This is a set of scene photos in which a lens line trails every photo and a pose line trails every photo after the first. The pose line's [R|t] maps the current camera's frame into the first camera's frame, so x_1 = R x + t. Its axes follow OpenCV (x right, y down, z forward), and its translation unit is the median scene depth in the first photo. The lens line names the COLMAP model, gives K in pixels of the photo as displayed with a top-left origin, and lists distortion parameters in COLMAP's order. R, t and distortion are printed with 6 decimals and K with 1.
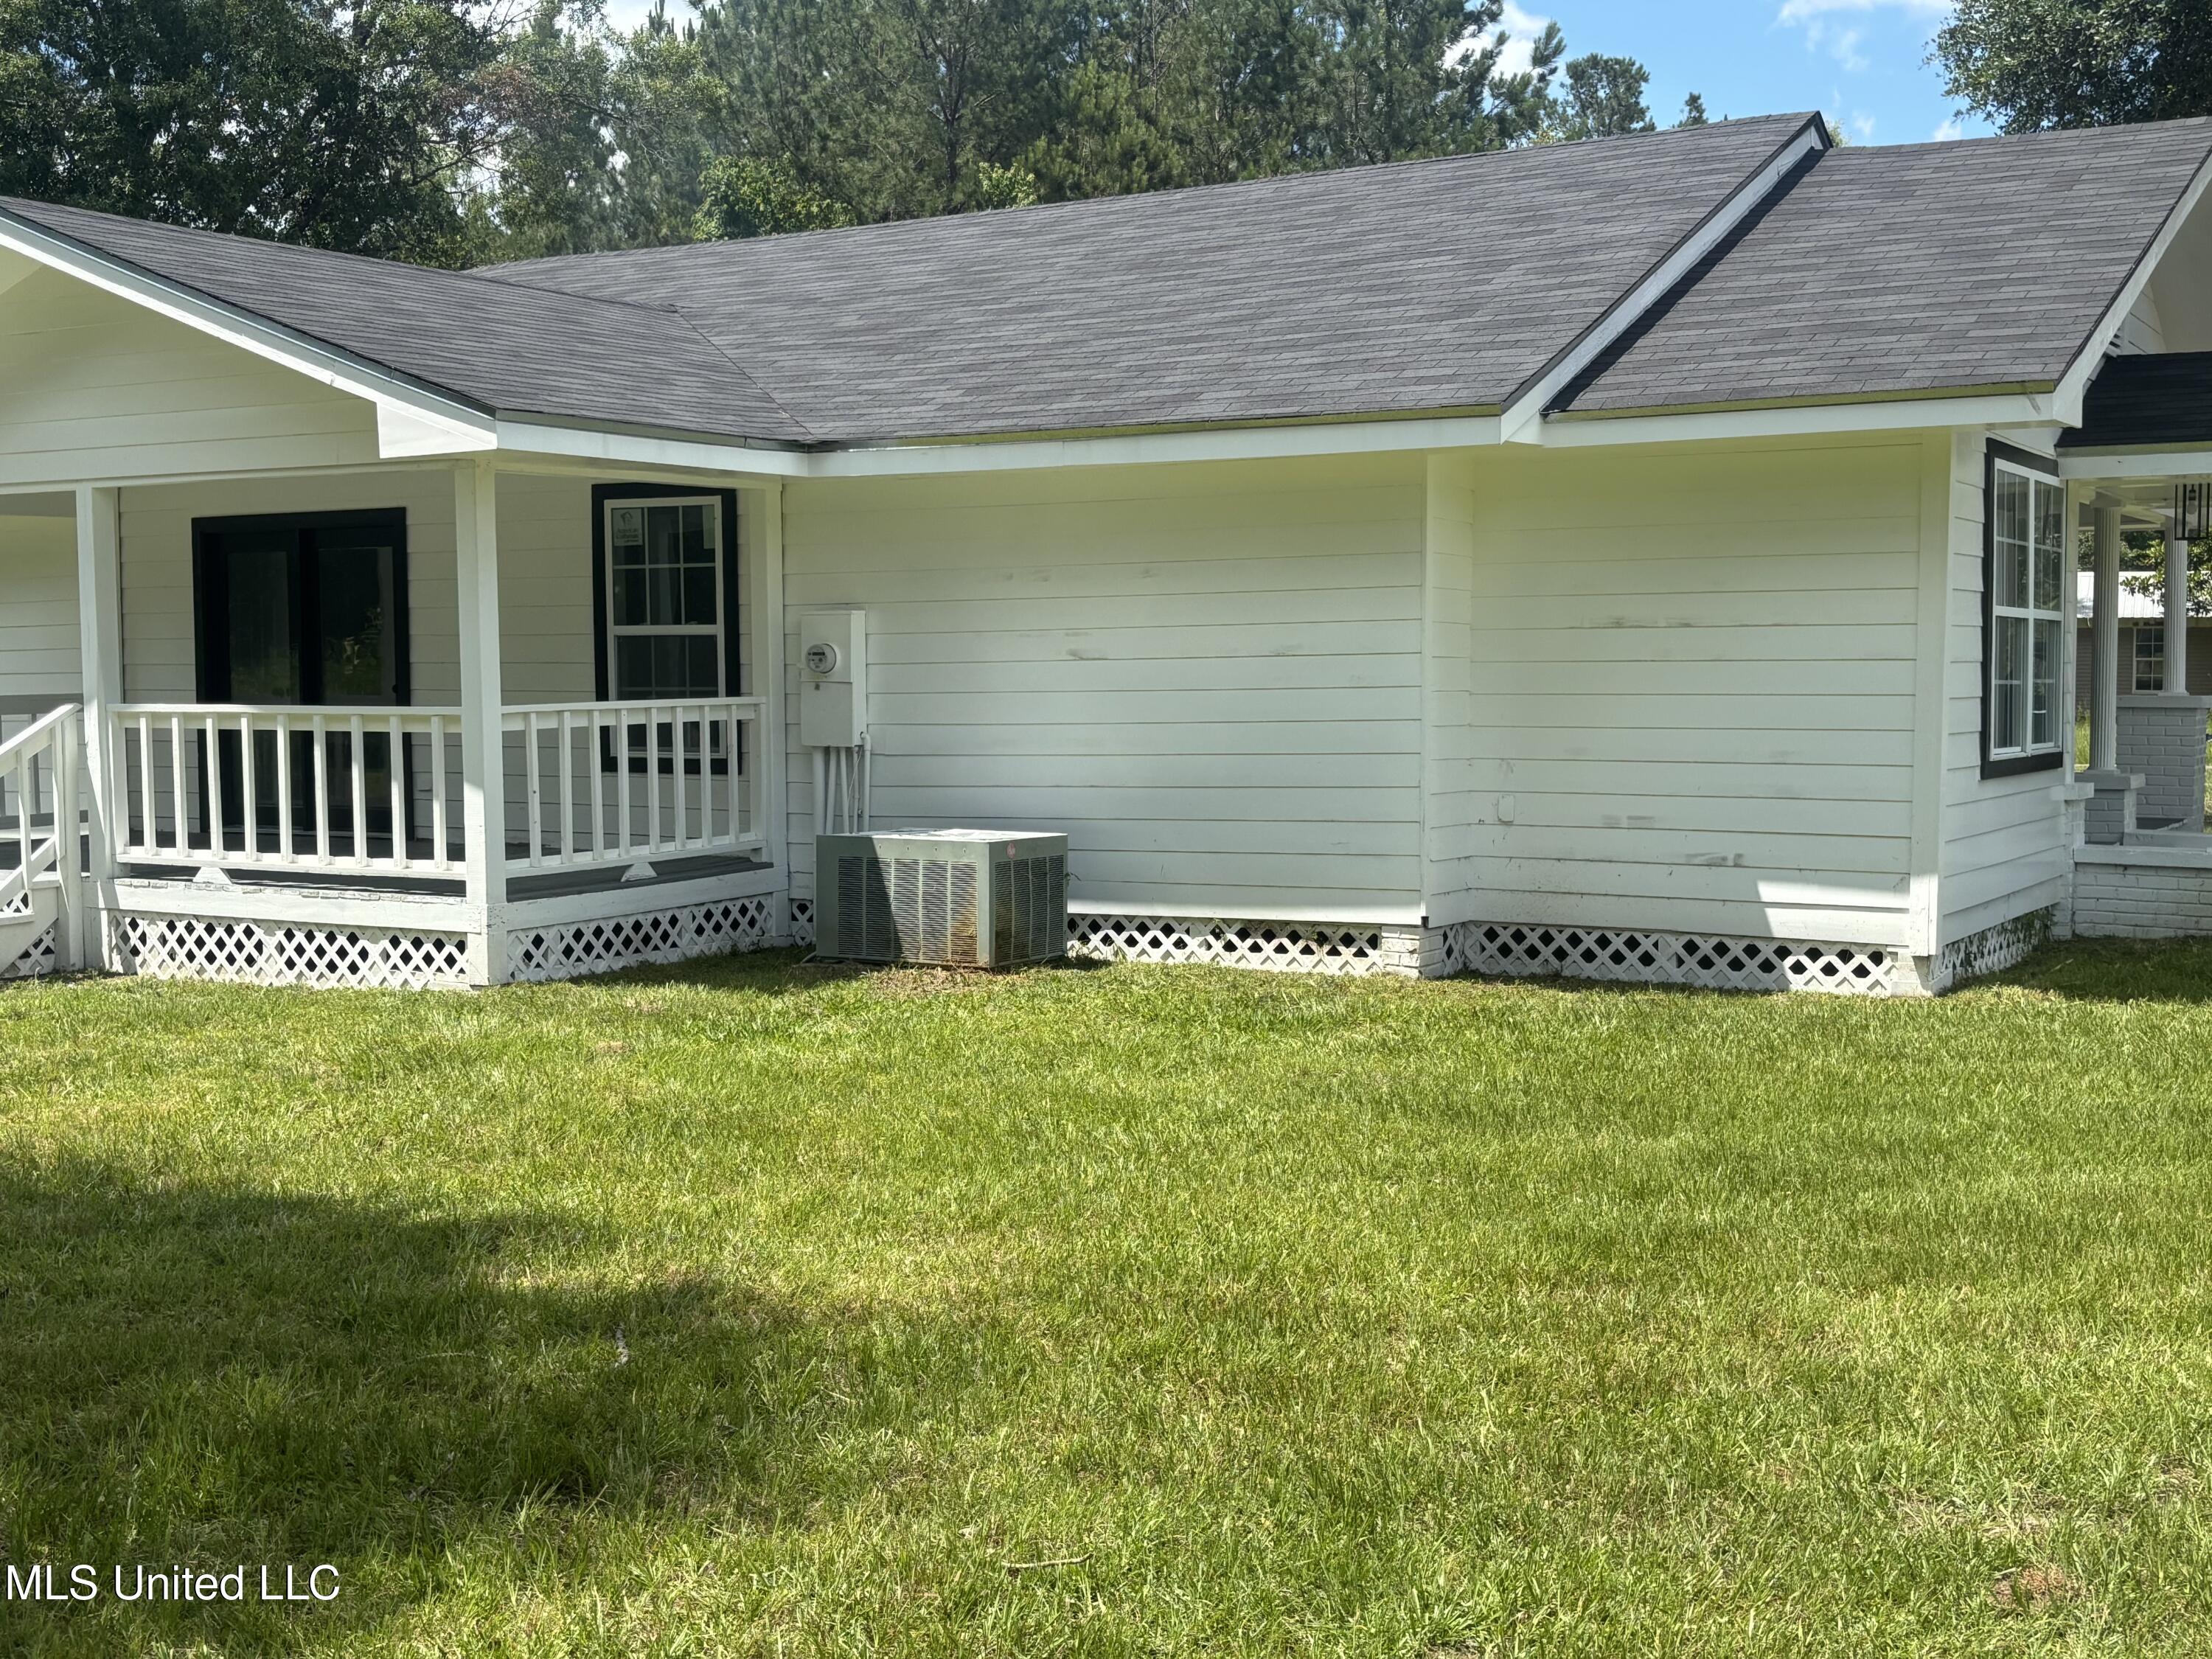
lens RADIAL K [[2545.6, 0, 1116.8], [0, 2545.6, 839.3], [0, 0, 1]] dist [0.219595, -0.794179]
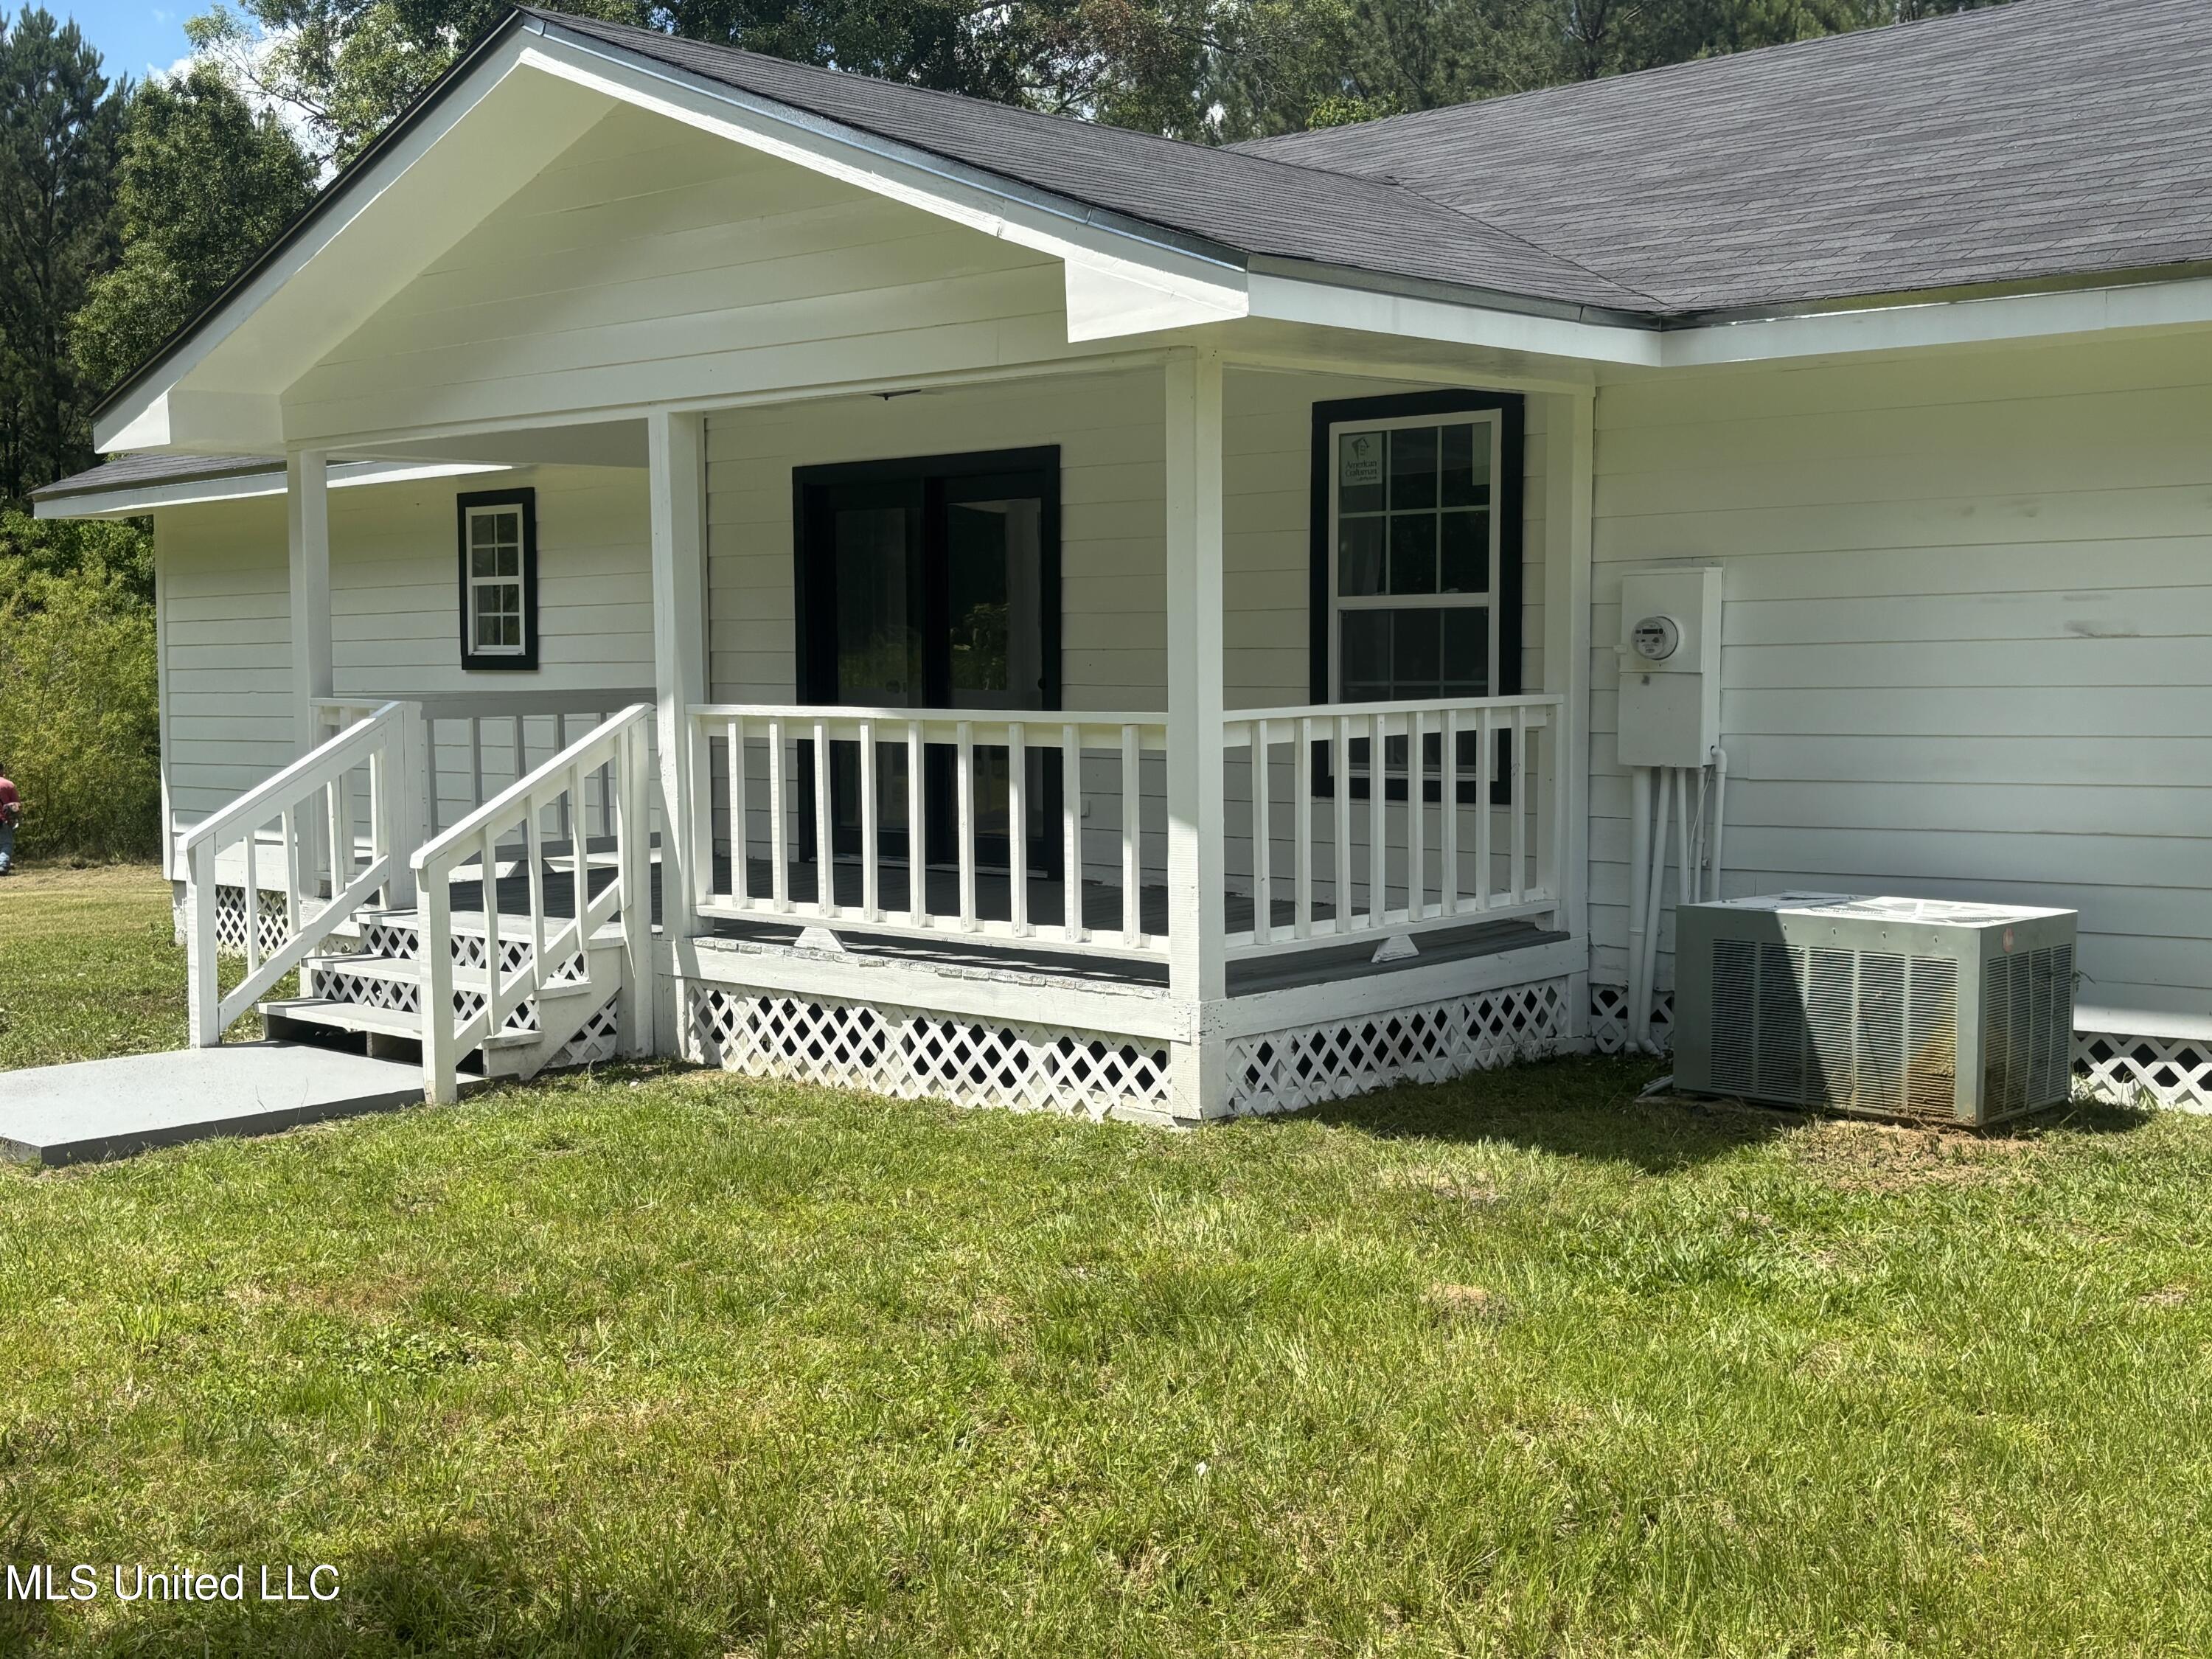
lens RADIAL K [[2545.6, 0, 1116.8], [0, 2545.6, 839.3], [0, 0, 1]] dist [0.219595, -0.794179]
pose [[0.977795, 0.014450, -0.209065, -0.116029], [-0.013407, 0.999890, 0.006407, -0.020160], [0.209135, -0.003462, 0.977881, 0.307721]]
